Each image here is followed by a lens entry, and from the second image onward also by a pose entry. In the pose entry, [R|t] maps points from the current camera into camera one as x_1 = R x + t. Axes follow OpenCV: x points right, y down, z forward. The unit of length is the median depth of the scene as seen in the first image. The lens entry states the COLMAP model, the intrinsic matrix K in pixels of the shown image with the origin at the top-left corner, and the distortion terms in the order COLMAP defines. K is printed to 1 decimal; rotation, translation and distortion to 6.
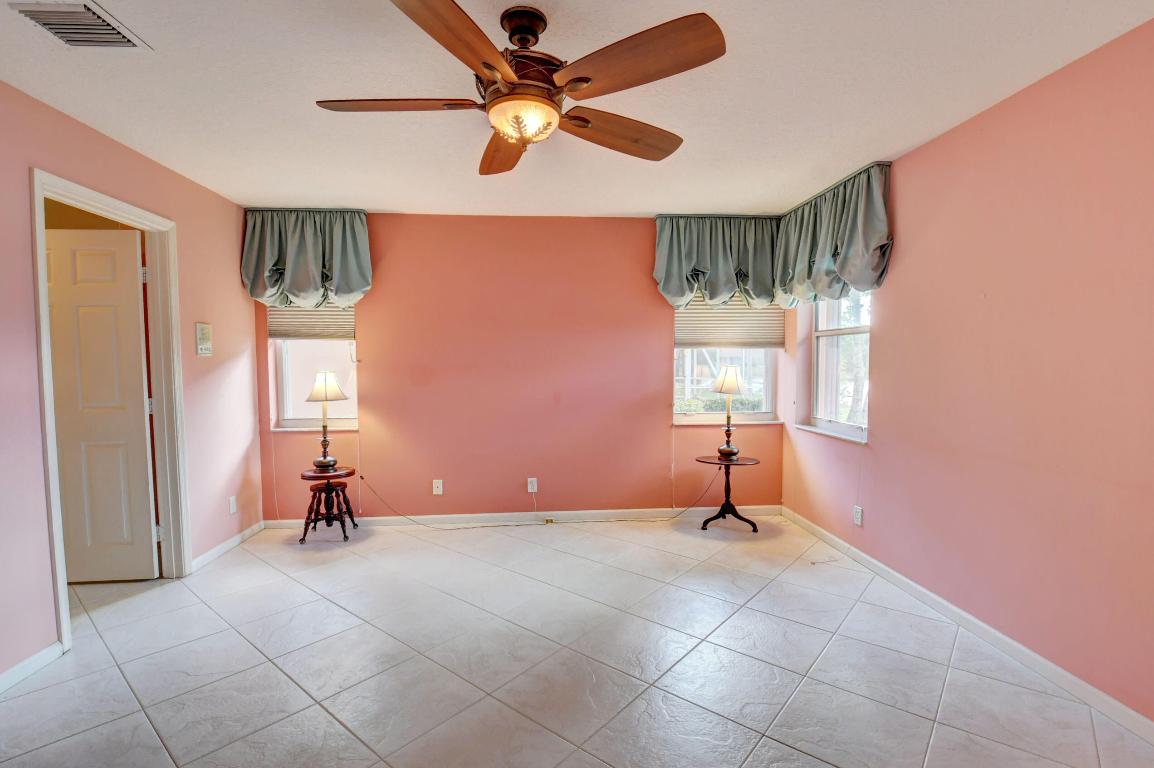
lens RADIAL K [[534.2, 0, 574.9], [0, 534.2, 391.2], [0, 0, 1]] dist [0.022774, -0.036496]
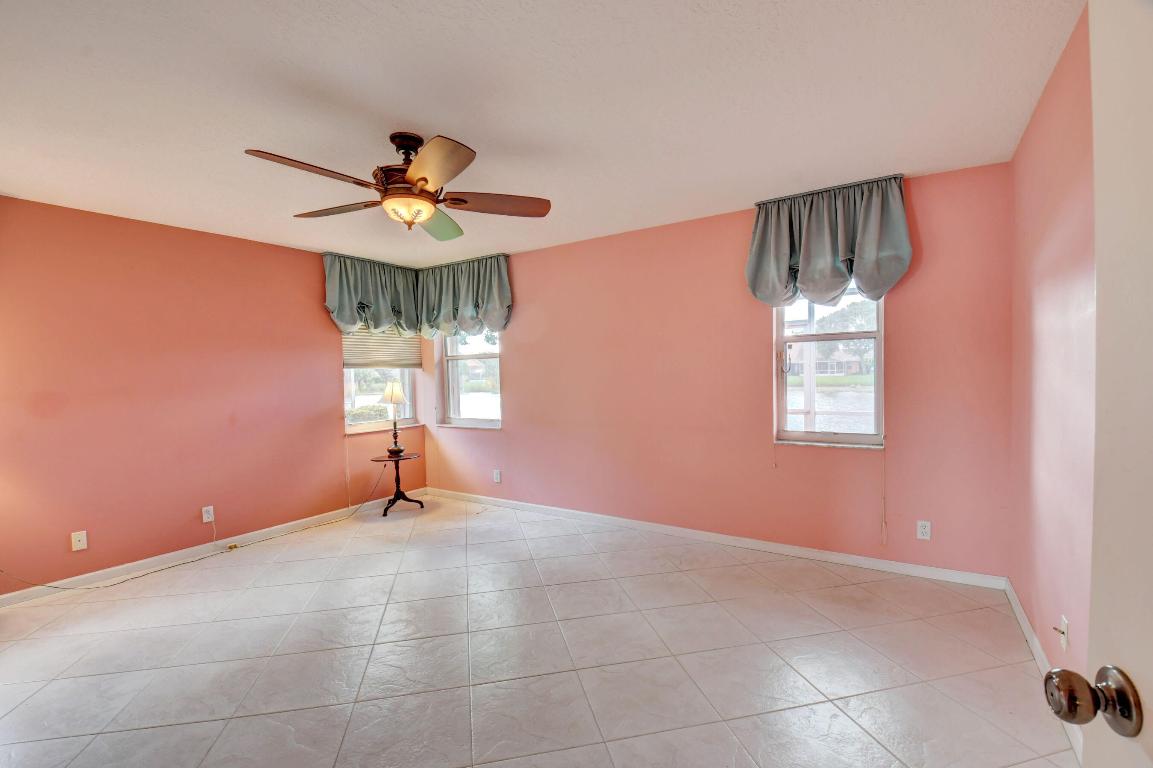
lens RADIAL K [[505.8, 0, 572.1], [0, 505.8, 391.1], [0, 0, 1]] dist [0.021363, -0.029682]
pose [[0.608861, -0.036545, 0.792435, -0.399764], [0.064414, 0.997917, -0.003470, 0.004728], [-0.790658, 0.053157, 0.609947, -0.060457]]
